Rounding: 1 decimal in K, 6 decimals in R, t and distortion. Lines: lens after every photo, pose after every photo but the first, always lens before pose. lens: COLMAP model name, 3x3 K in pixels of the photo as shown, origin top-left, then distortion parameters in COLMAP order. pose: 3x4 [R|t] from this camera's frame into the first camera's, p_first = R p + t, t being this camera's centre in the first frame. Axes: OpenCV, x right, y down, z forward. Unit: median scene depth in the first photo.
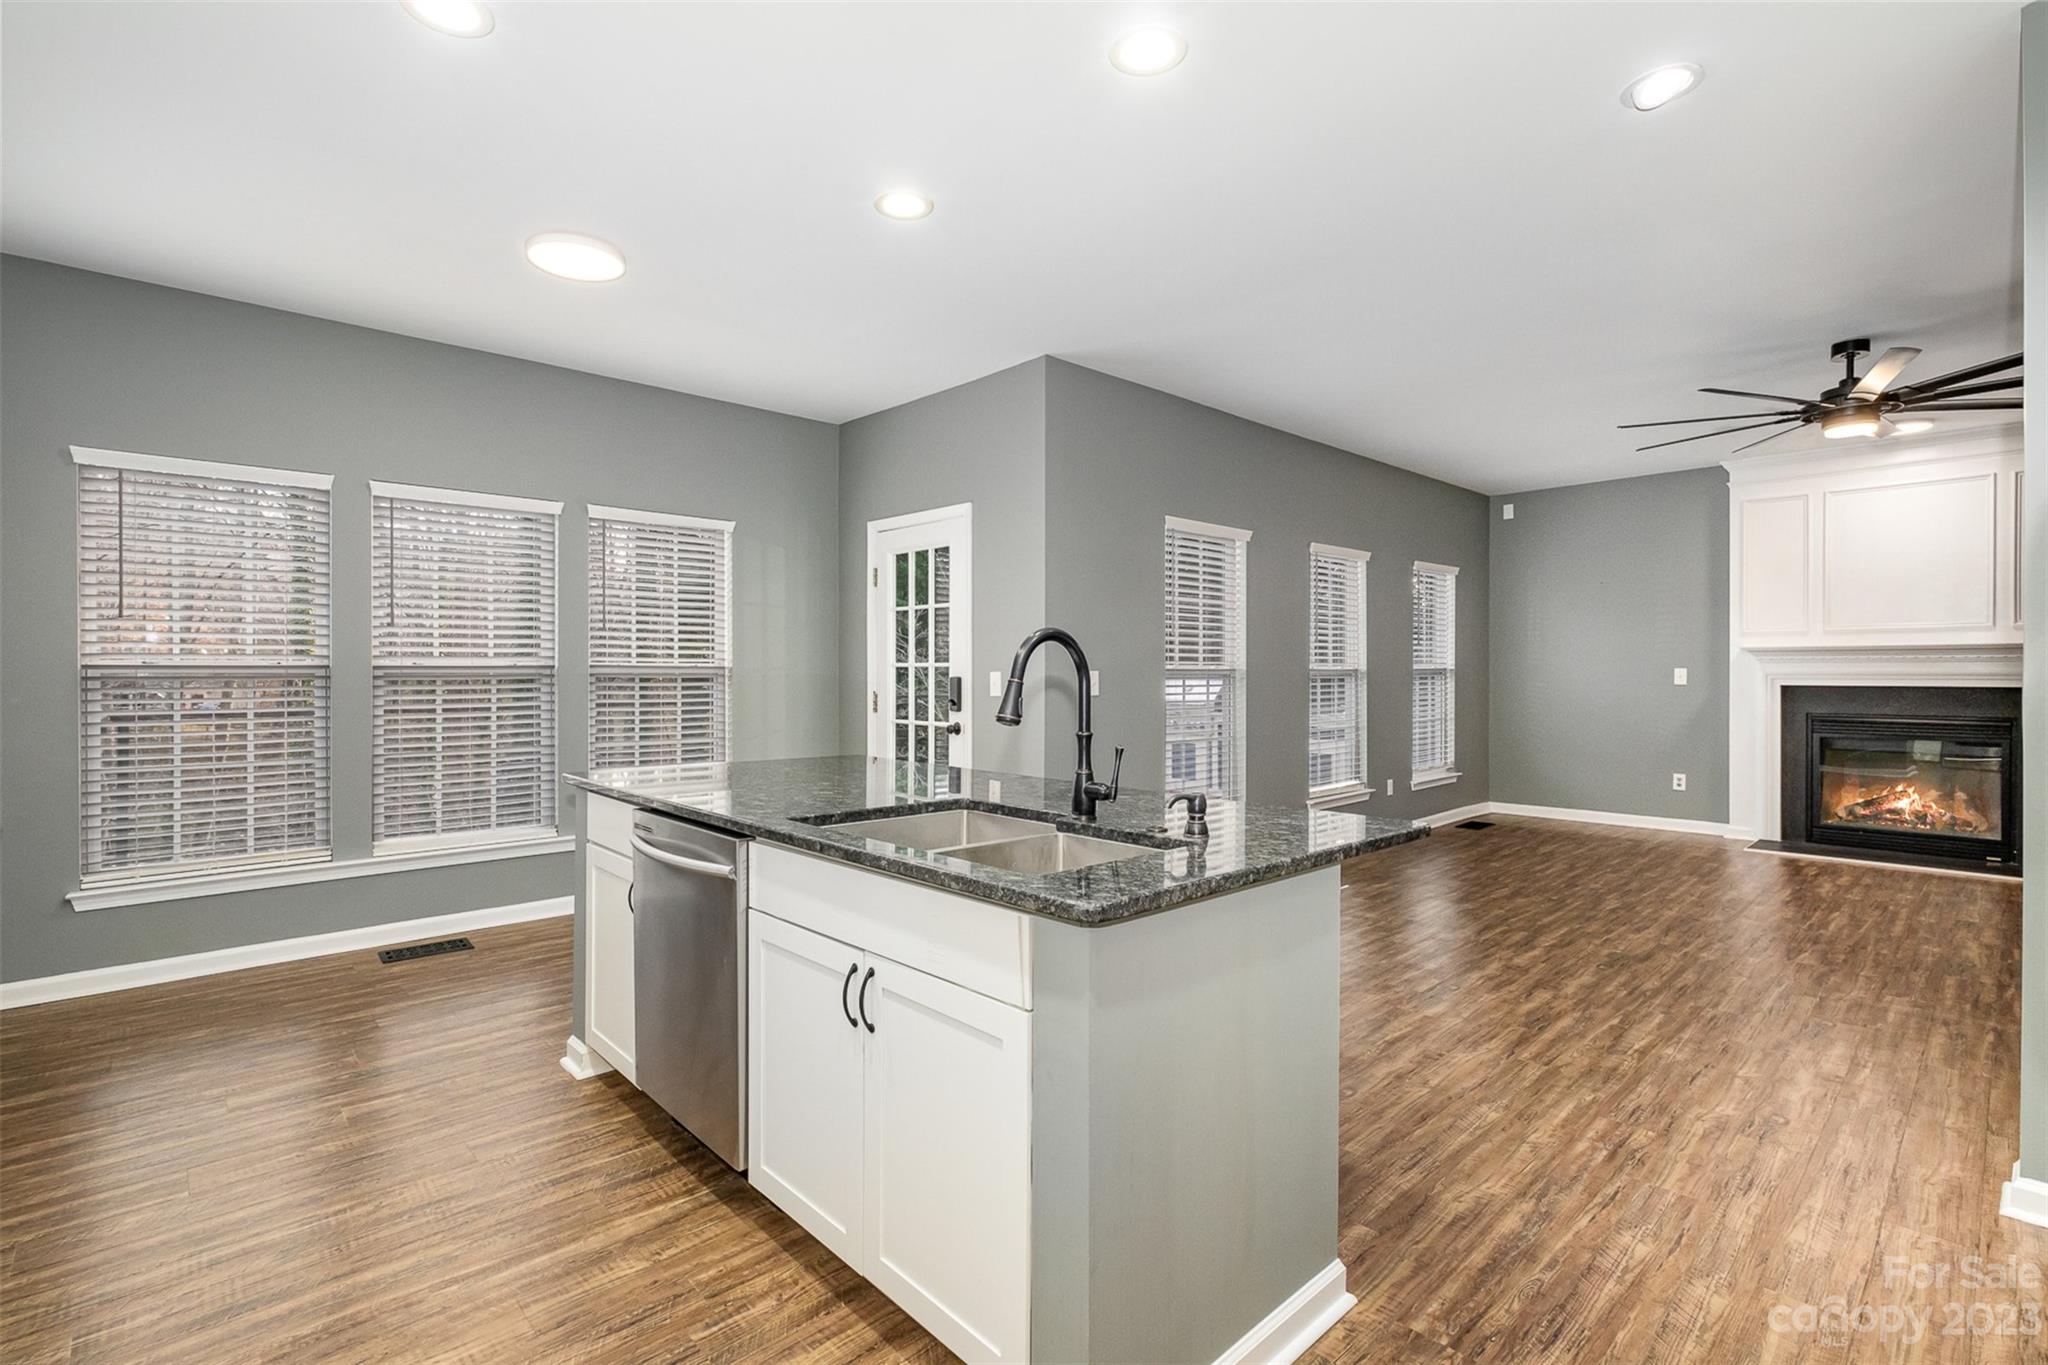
lens RADIAL K [[946.7, 0, 1020.5], [0, 946.7, 674.1], [0, 0, 1]] dist [-0.000923, 0.001451]
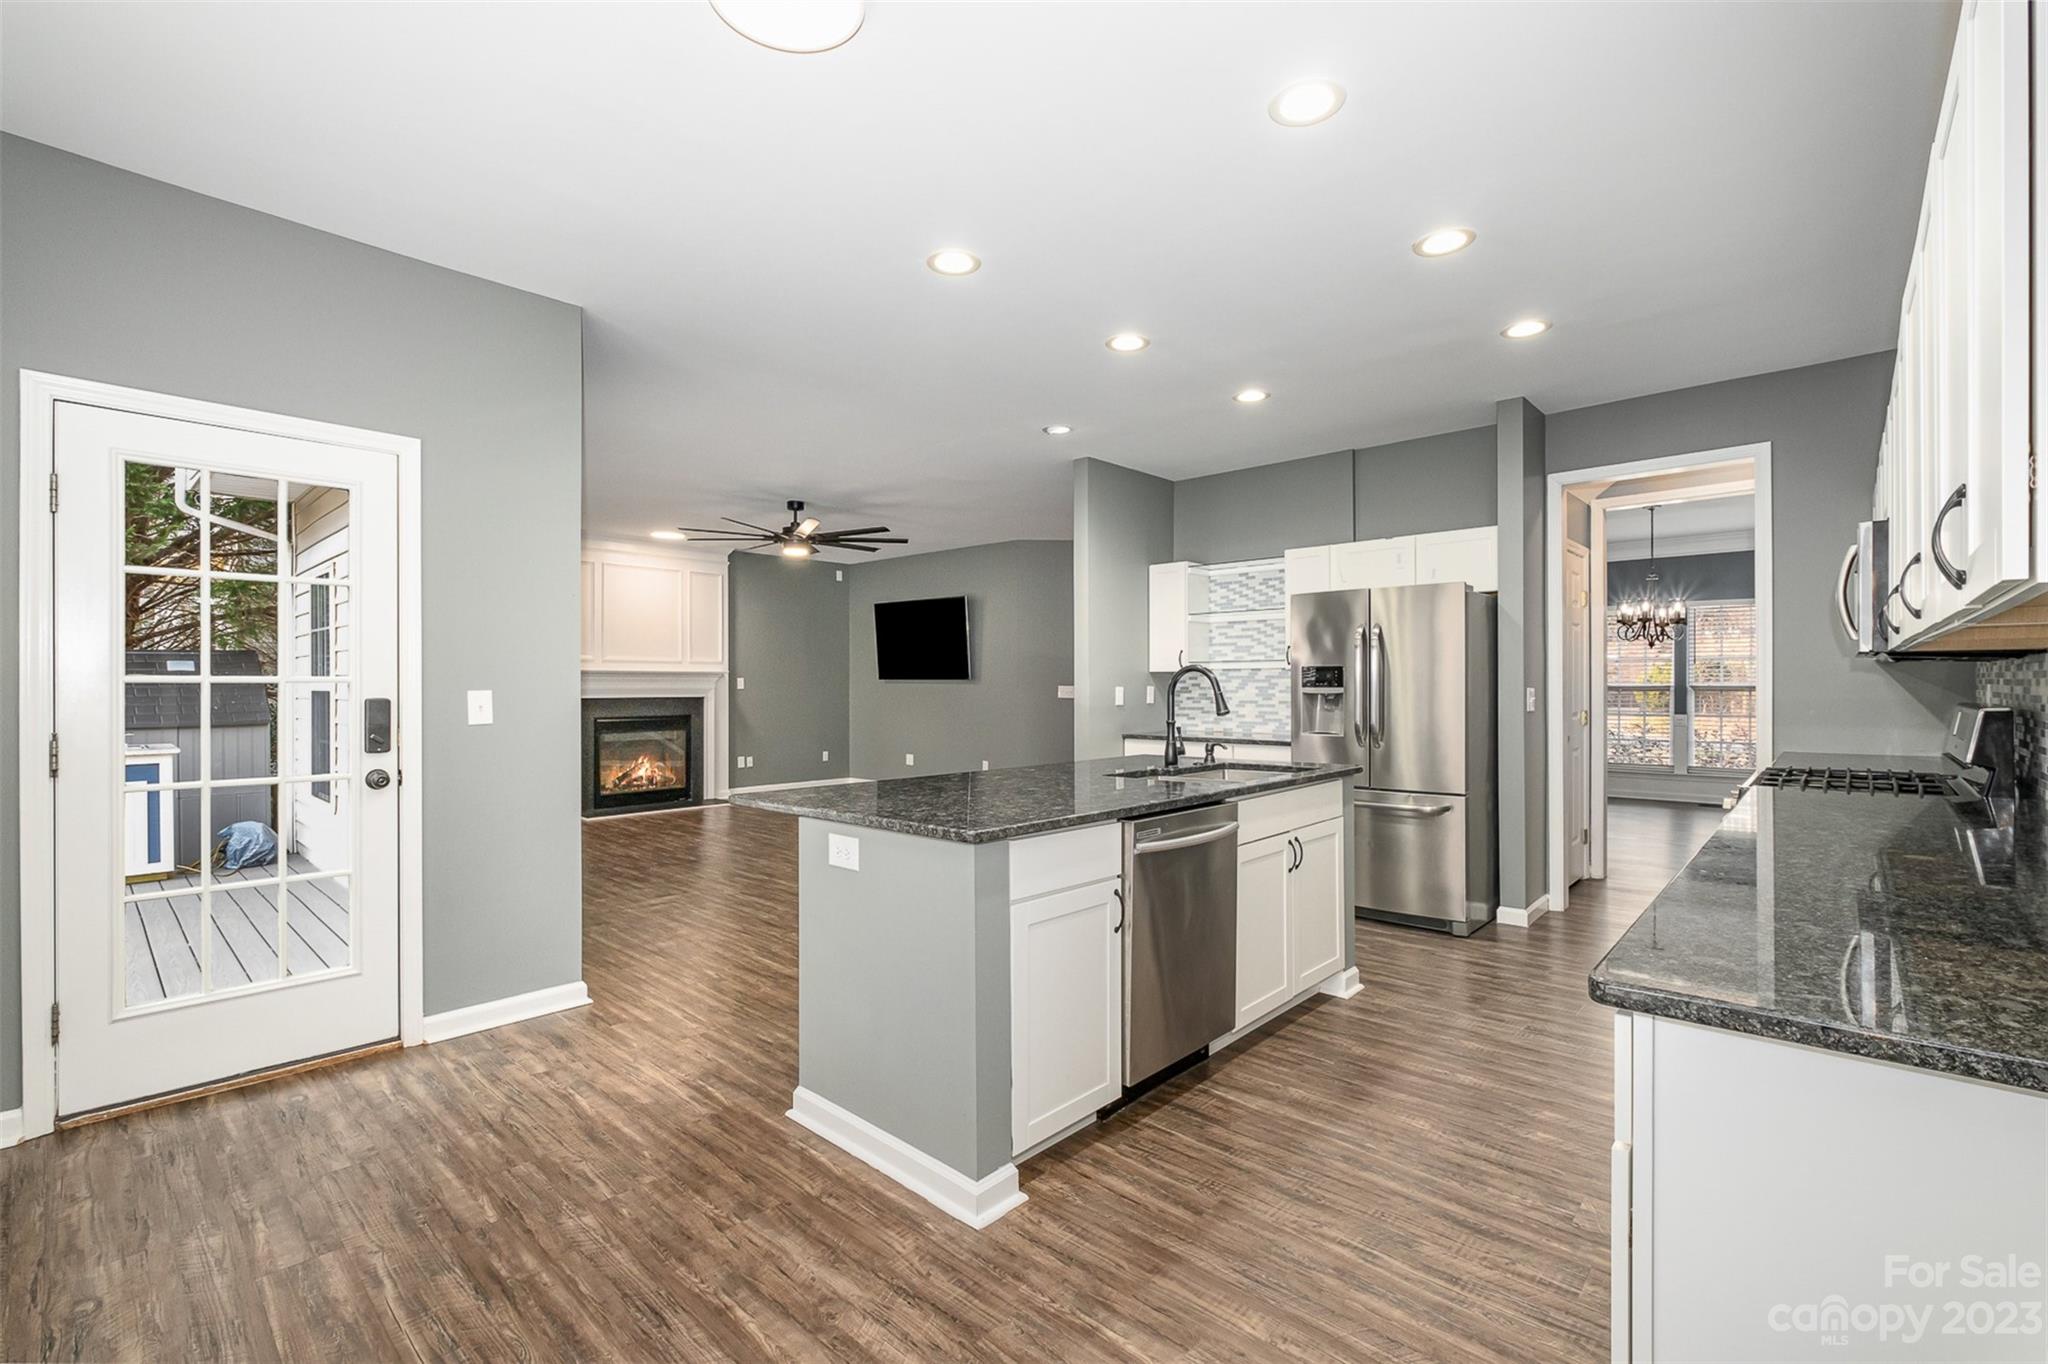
lens RADIAL K [[882.8, 0, 1020.5], [0, 882.8, 685.1], [0, 0, 1]] dist [-0.002400, -0.000442]
pose [[-0.074796, 0.000725, 0.997199, -0.545412], [0.005073, 0.999987, -0.000346, -0.003334], [-0.997186, 0.005033, -0.074799, 0.475909]]
